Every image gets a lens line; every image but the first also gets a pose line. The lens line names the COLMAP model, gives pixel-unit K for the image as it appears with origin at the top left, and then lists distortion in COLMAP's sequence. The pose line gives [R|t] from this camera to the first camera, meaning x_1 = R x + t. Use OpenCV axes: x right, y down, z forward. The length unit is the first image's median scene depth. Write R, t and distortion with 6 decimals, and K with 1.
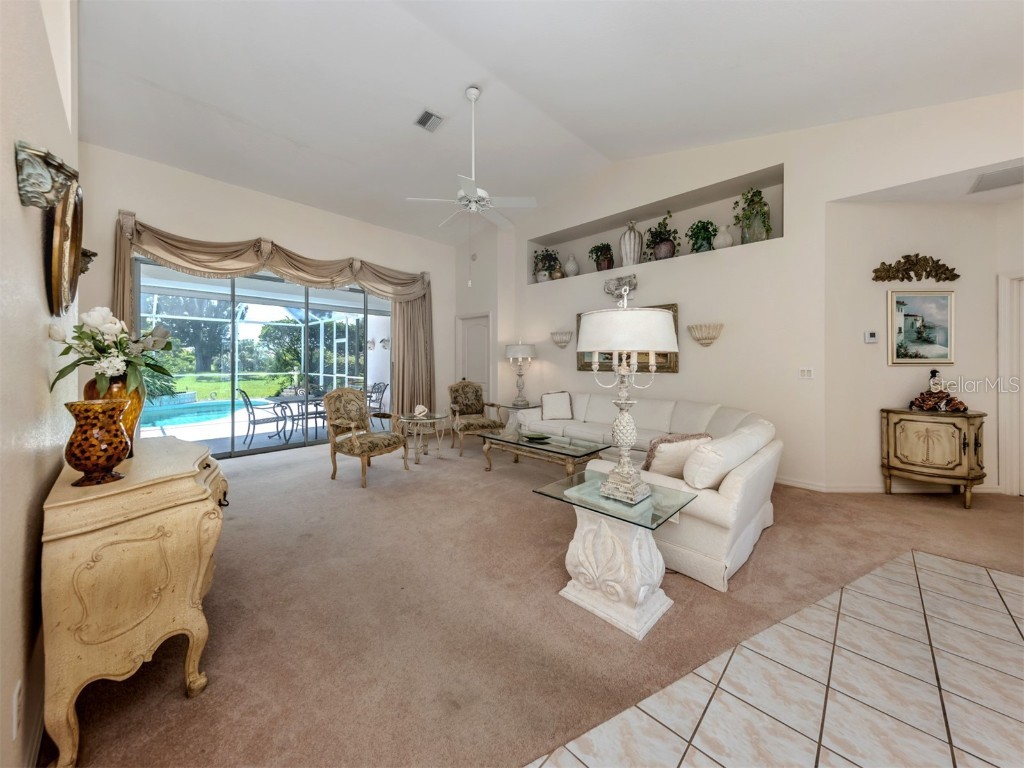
lens RADIAL K [[378.2, 0, 509.6], [0, 378.2, 359.7], [0, 0, 1]] dist [-0.000455, -0.000153]
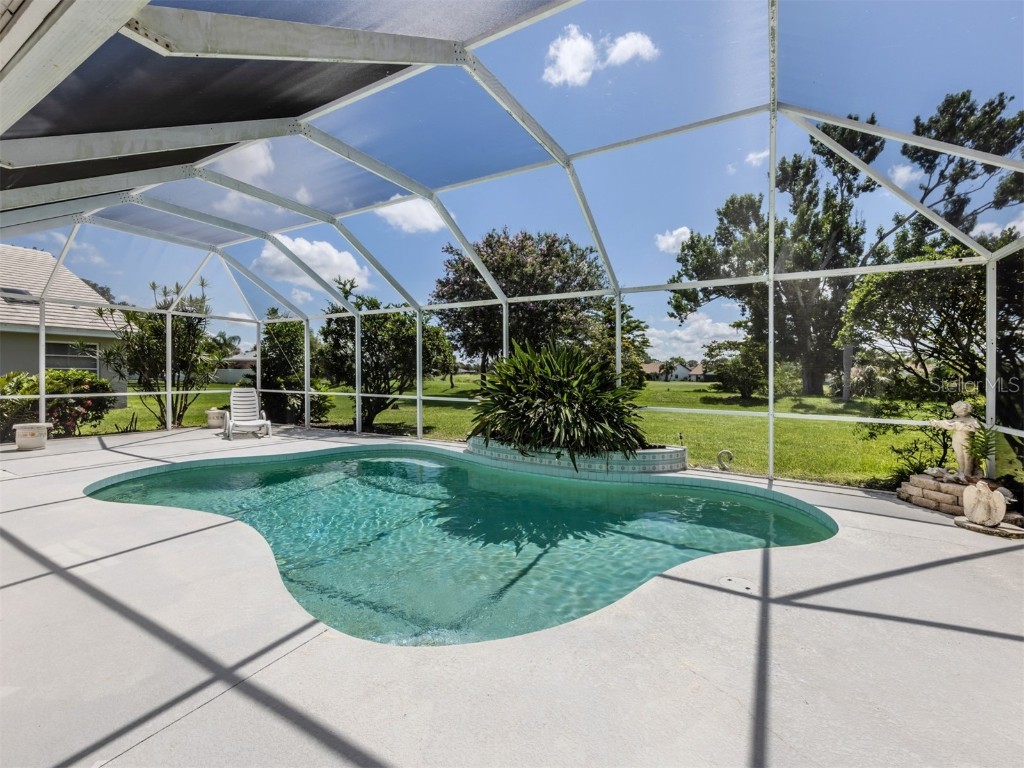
lens RADIAL K [[447.1, 0, 508.5], [0, 447.1, 376.6], [0, 0, 1]] dist [-0.001675, -0.000290]
pose [[0.236938, 0.006982, -0.971500, -0.307713], [-0.009594, 0.999942, 0.004846, -0.001503], [0.971477, 0.008173, 0.236992, 0.568444]]
